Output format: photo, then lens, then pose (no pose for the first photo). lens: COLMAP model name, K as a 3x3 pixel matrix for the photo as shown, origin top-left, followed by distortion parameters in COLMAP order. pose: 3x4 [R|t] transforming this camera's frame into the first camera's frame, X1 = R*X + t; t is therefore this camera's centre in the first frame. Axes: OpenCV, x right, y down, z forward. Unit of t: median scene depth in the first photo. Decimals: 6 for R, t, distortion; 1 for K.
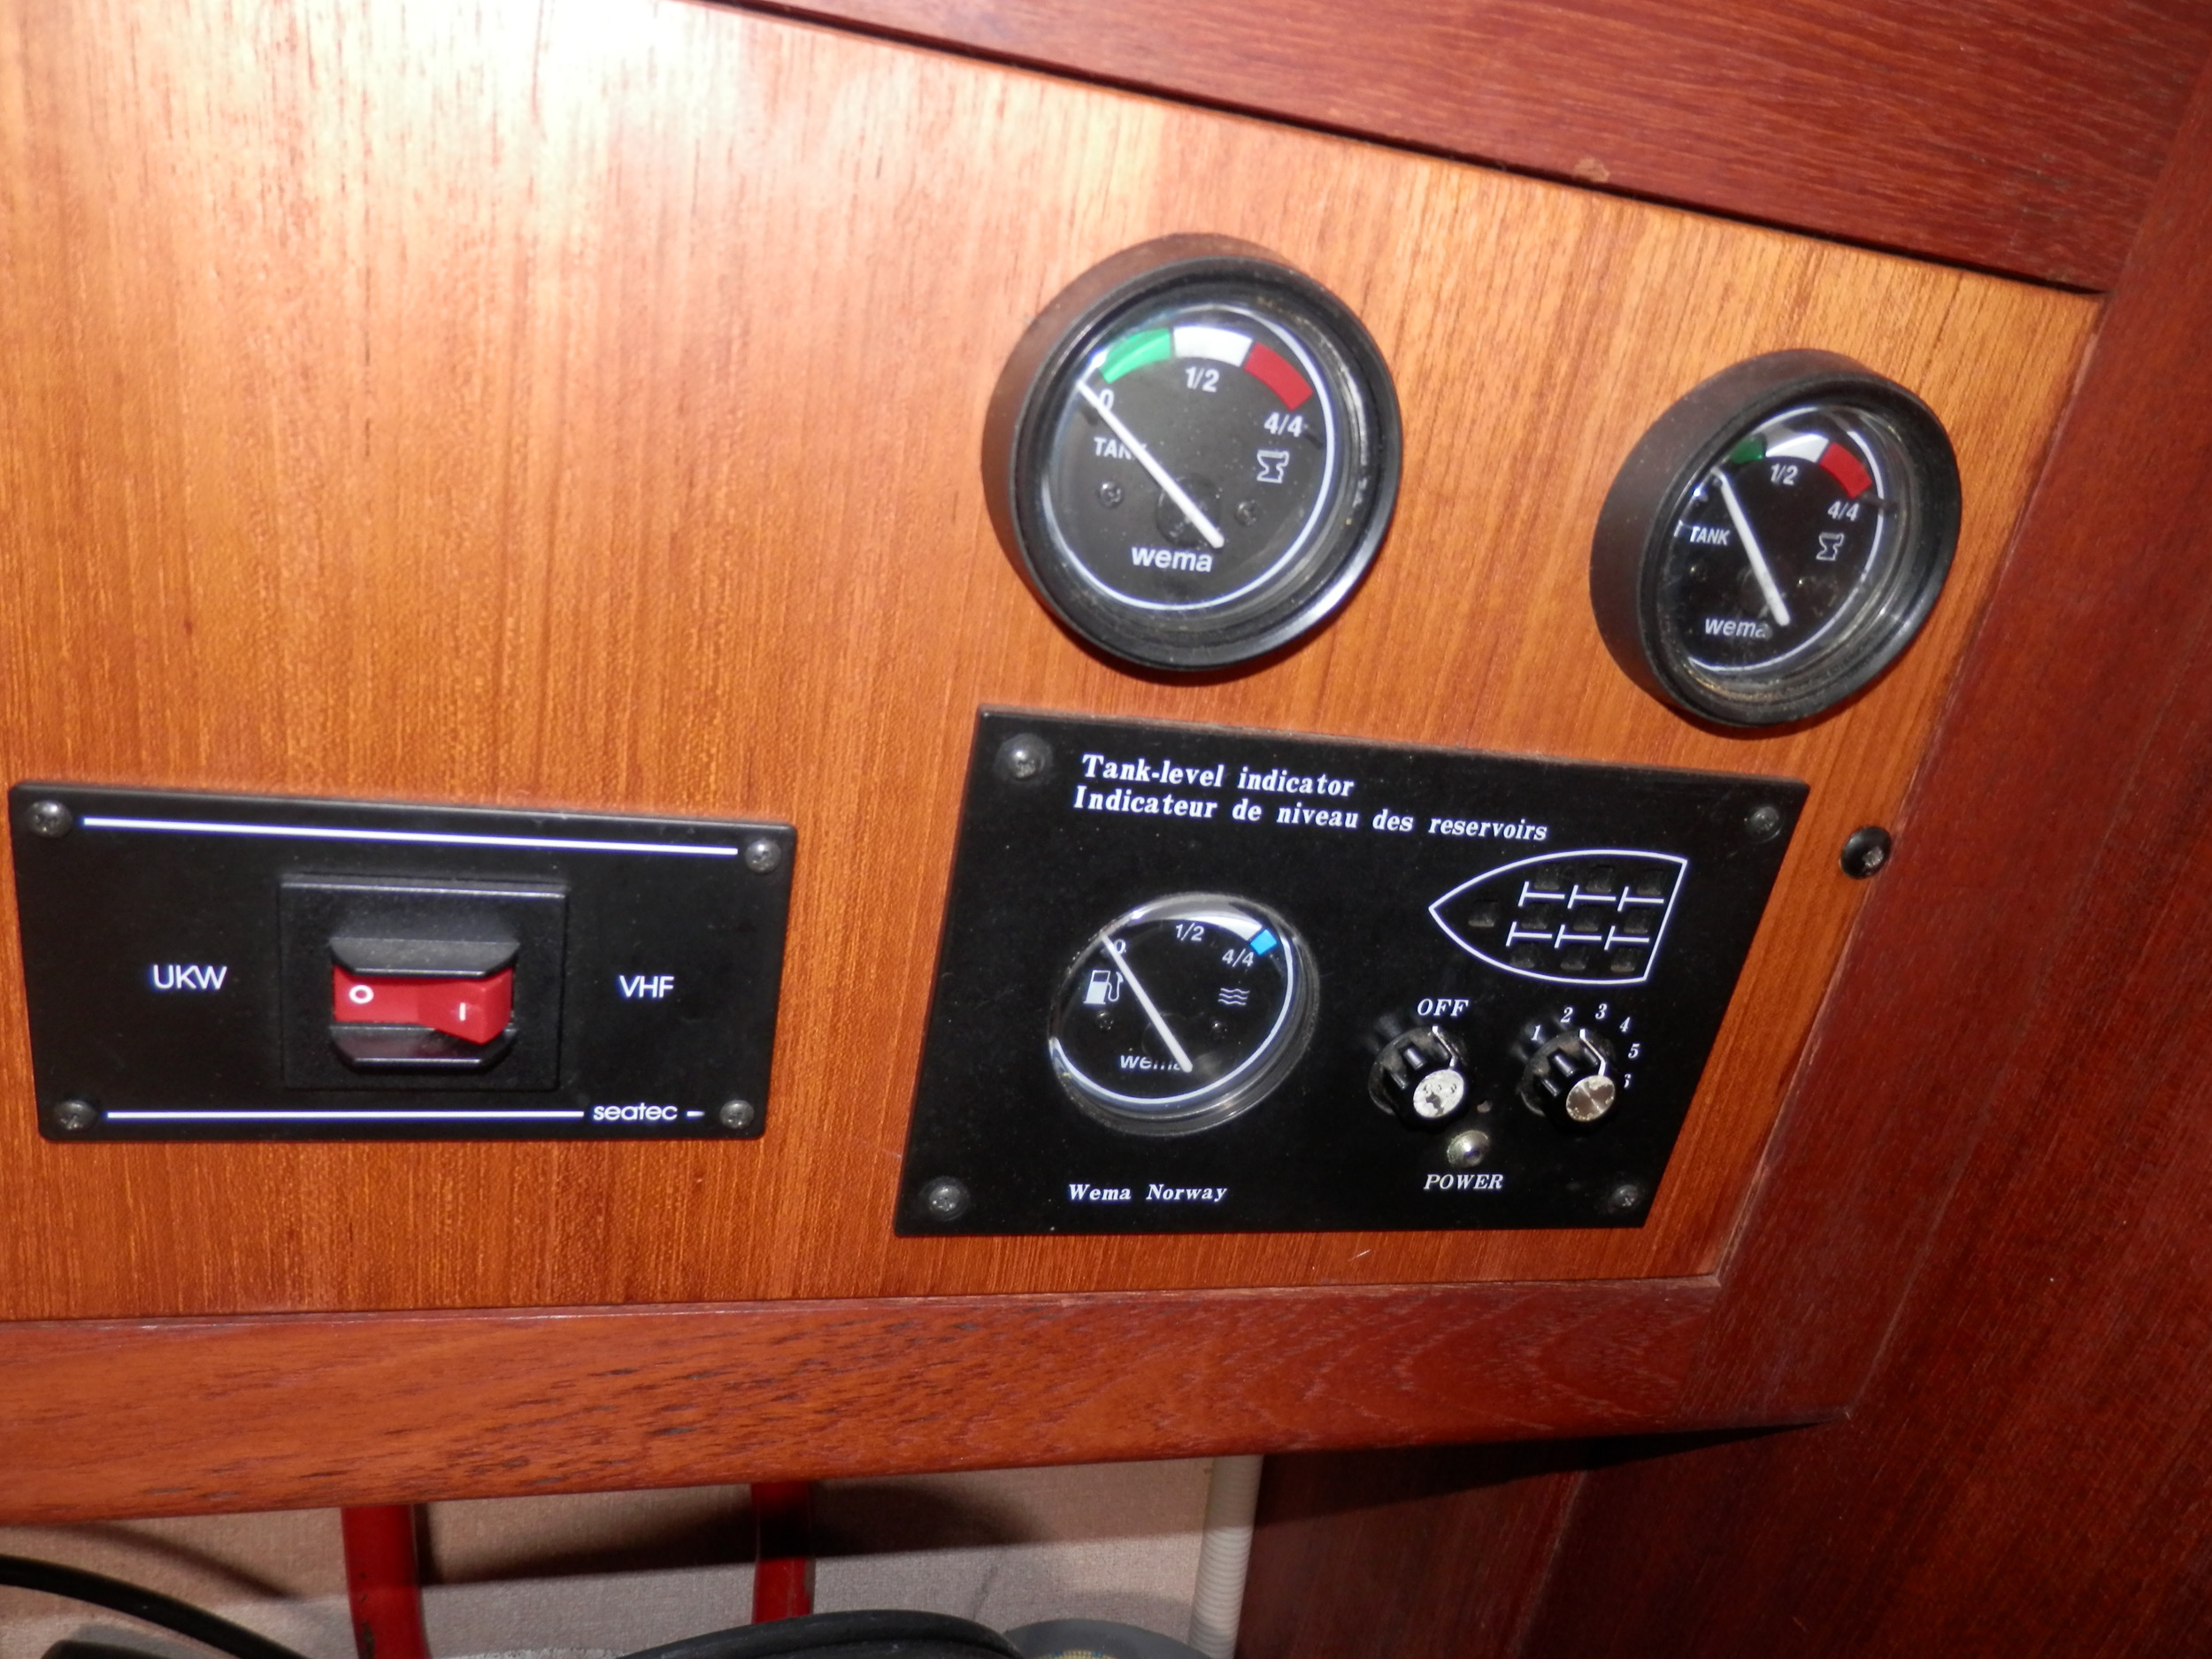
lens RADIAL K [[1651.5, 0, 1115.6], [0, 1651.5, 833.4], [0, 0, 1]] dist [0.004796, 0.004329]
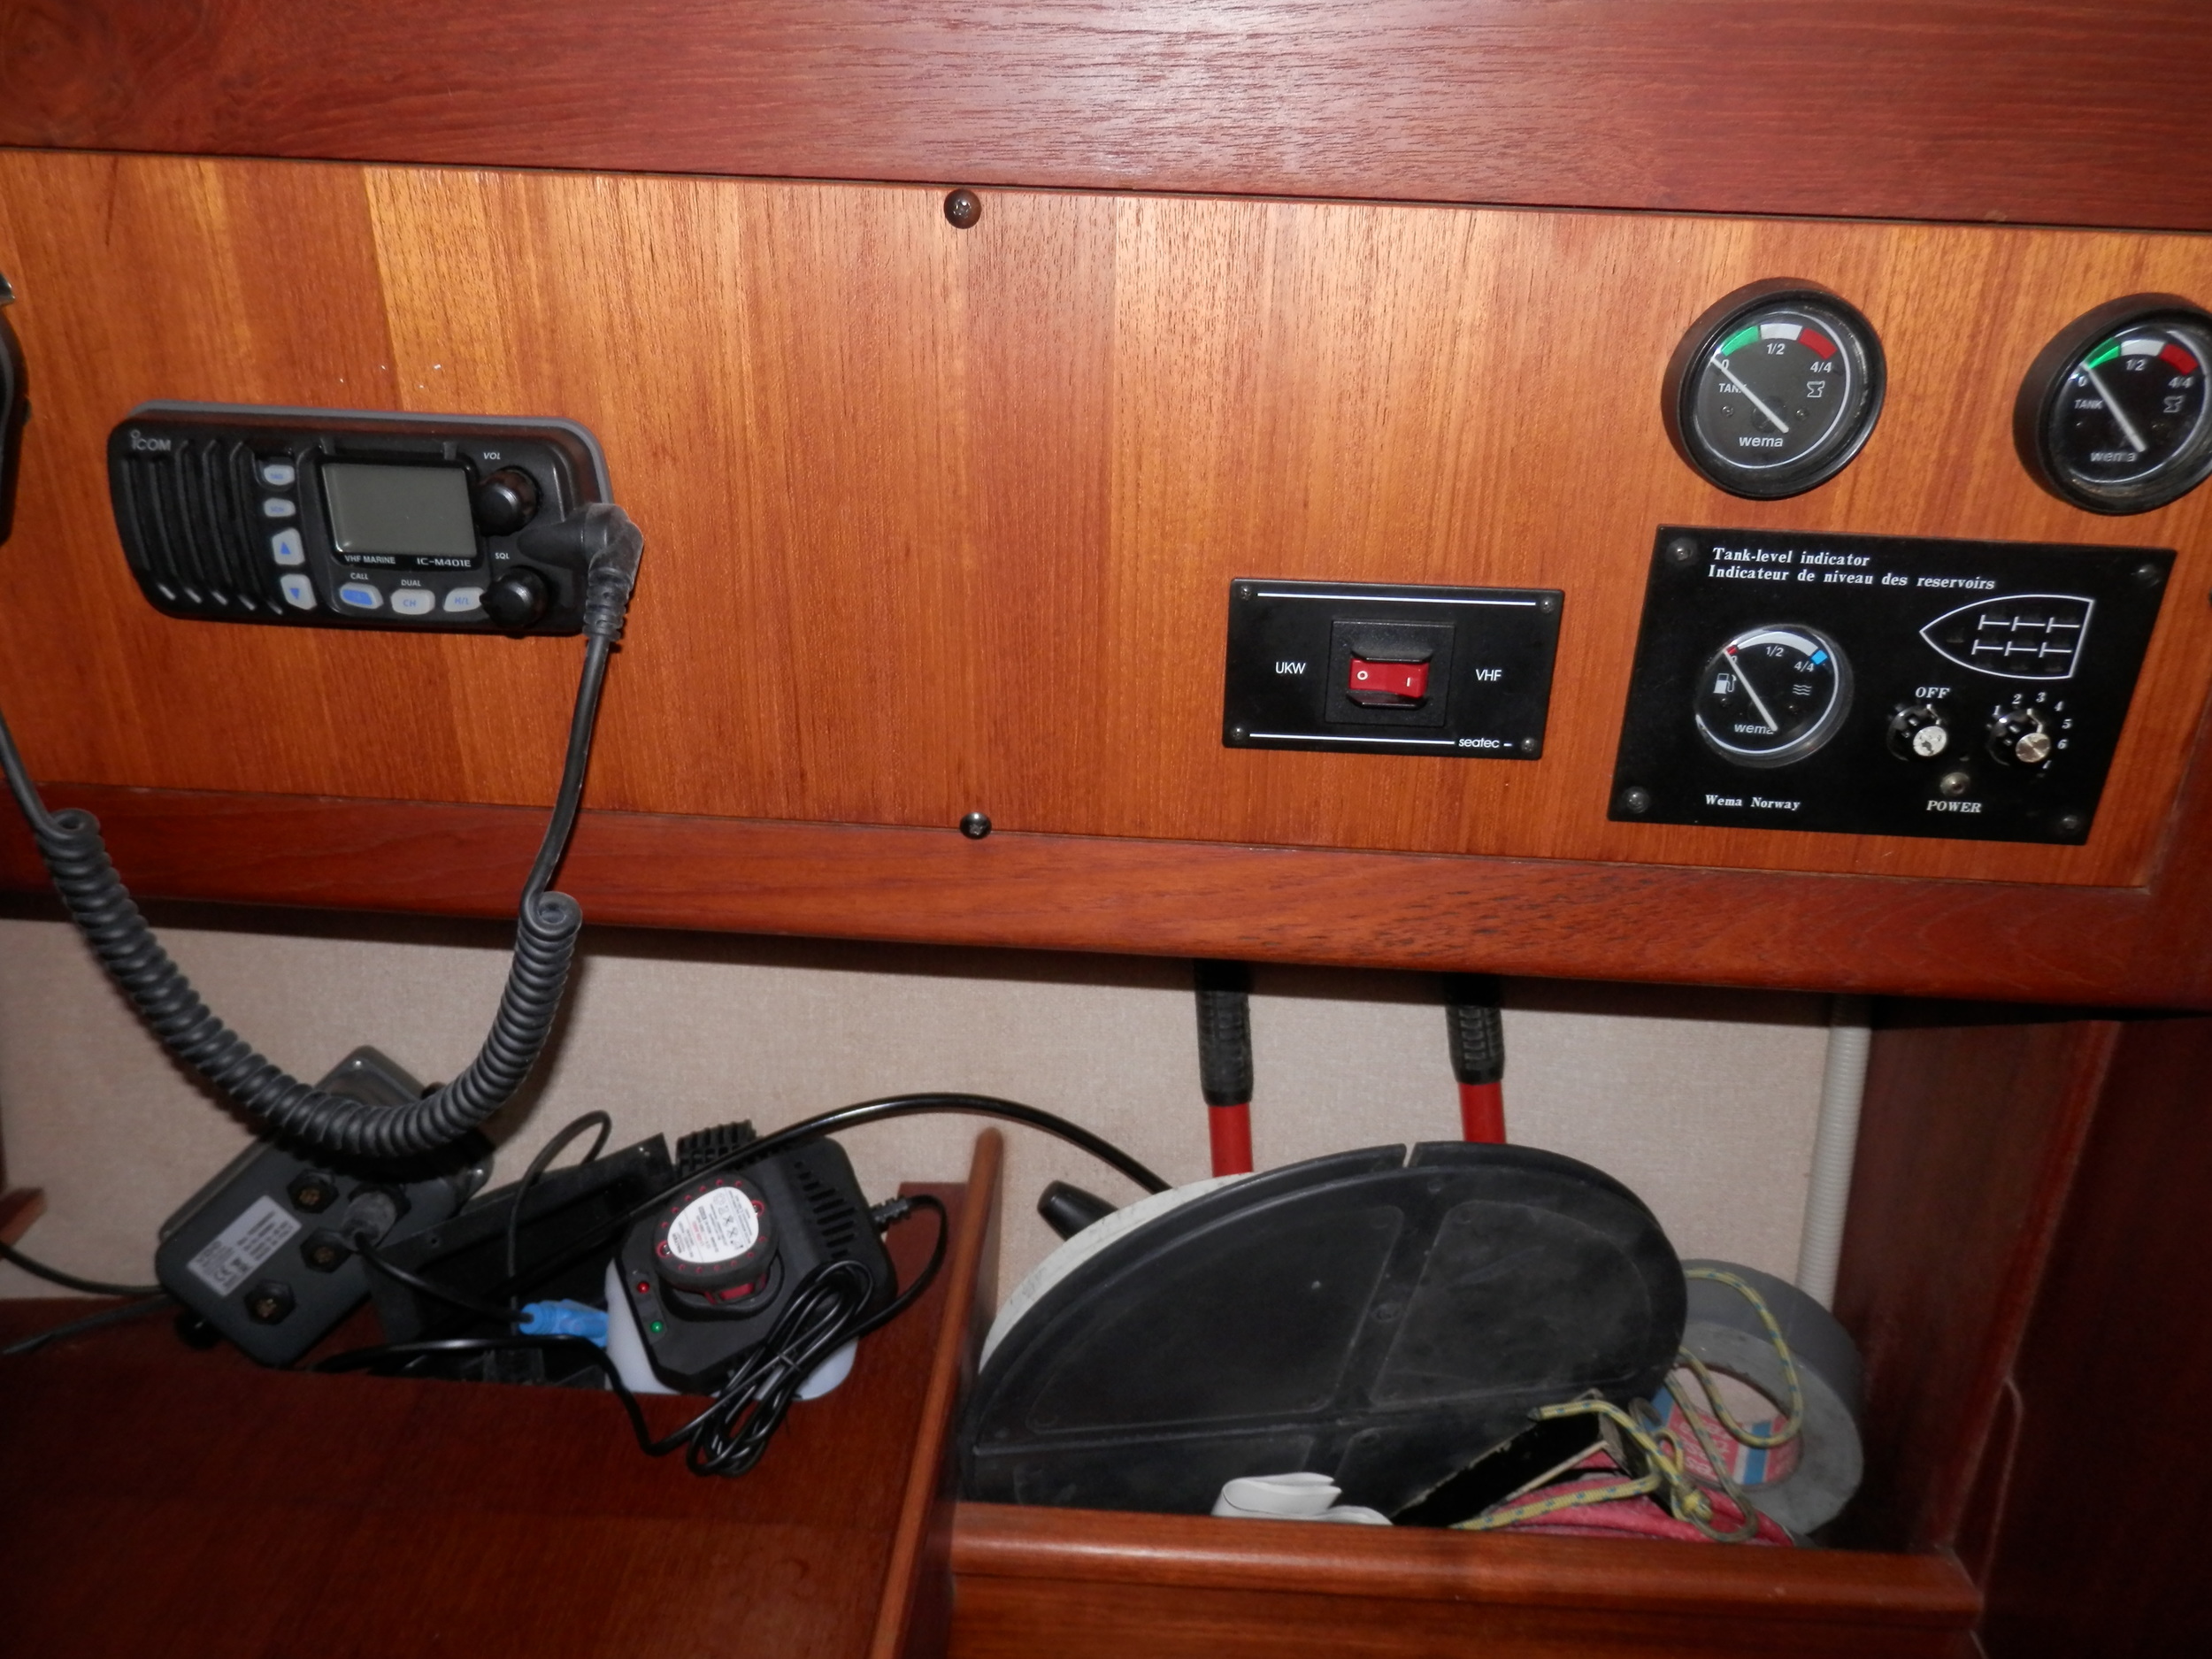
lens RADIAL K [[1651.5, 0, 1115.6], [0, 1651.5, 833.4], [0, 0, 1]] dist [0.004796, 0.004329]
pose [[0.939863, -0.011373, -0.341363, -0.020248], [0.011316, 0.999934, -0.002159, 0.278475], [0.341365, -0.001833, 0.939929, -1.049574]]
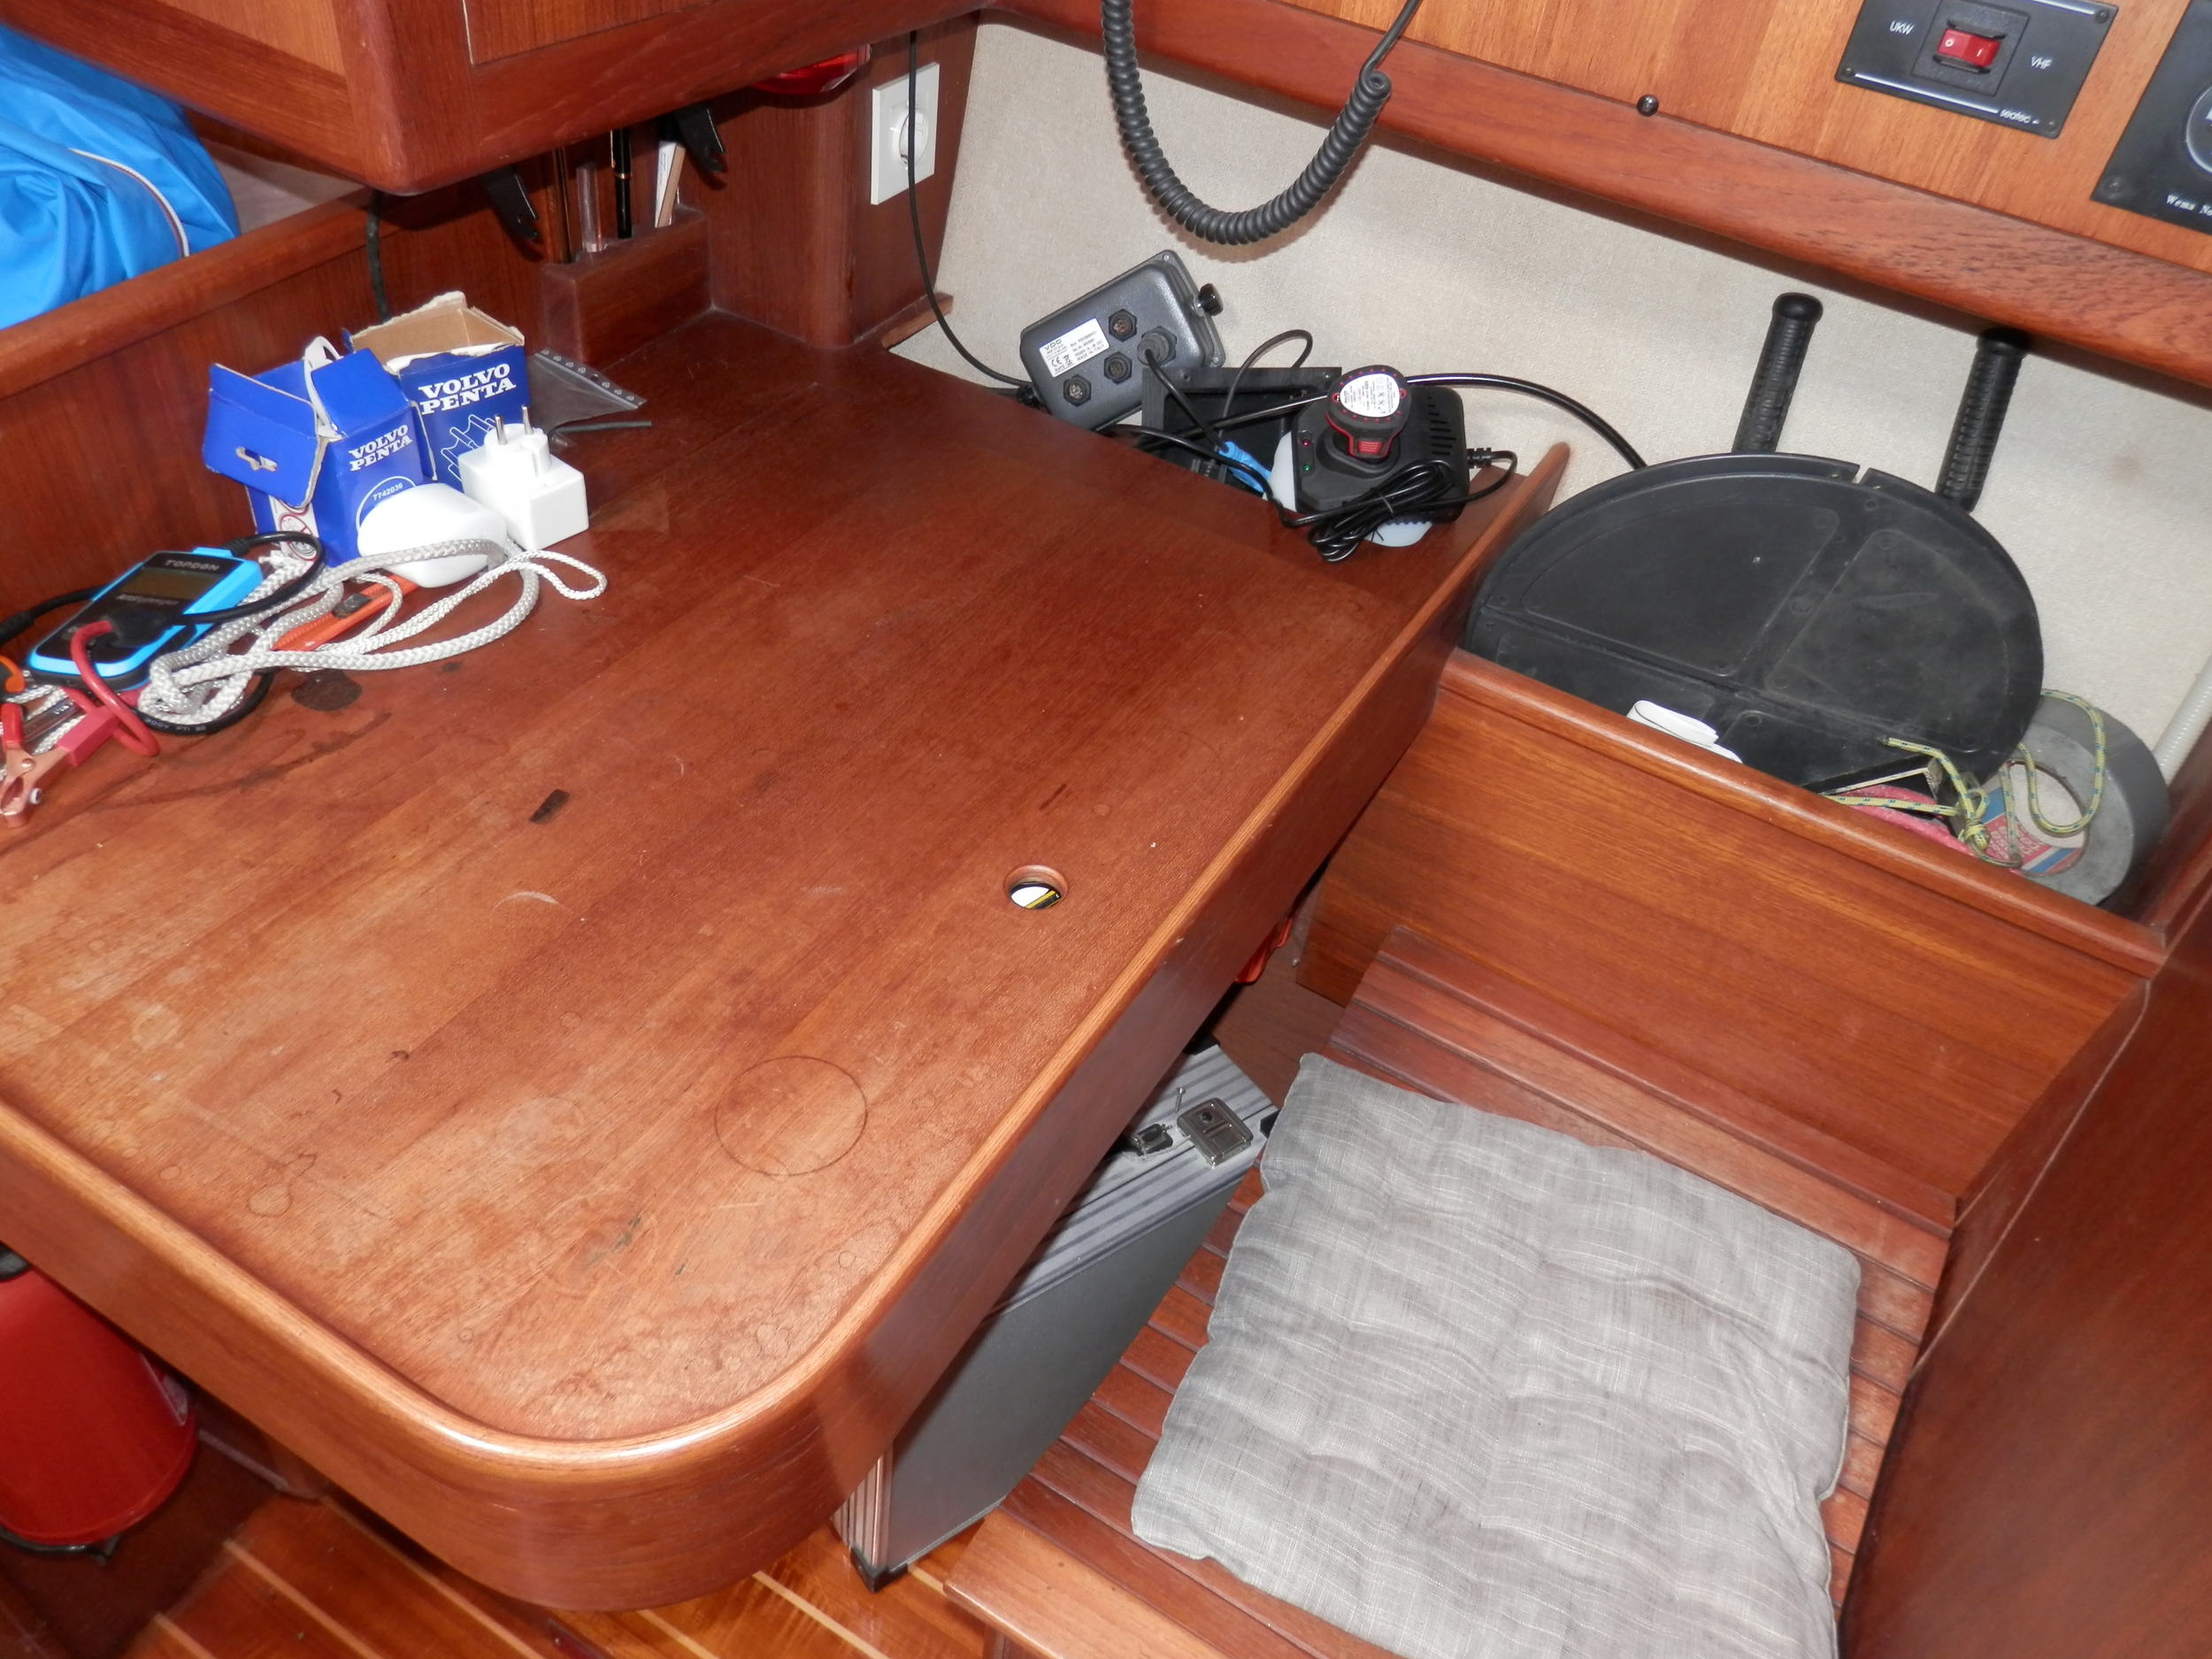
lens RADIAL K [[1638.8, 0, 1116.9], [0, 1638.8, 833.4], [0, 0, 1]] dist [0.001431, -0.005212]
pose [[0.718015, 0.379782, -0.583284, 0.728384], [-0.279512, 0.924808, 0.258075, 1.029439], [0.637438, -0.022267, 0.770180, -2.237412]]
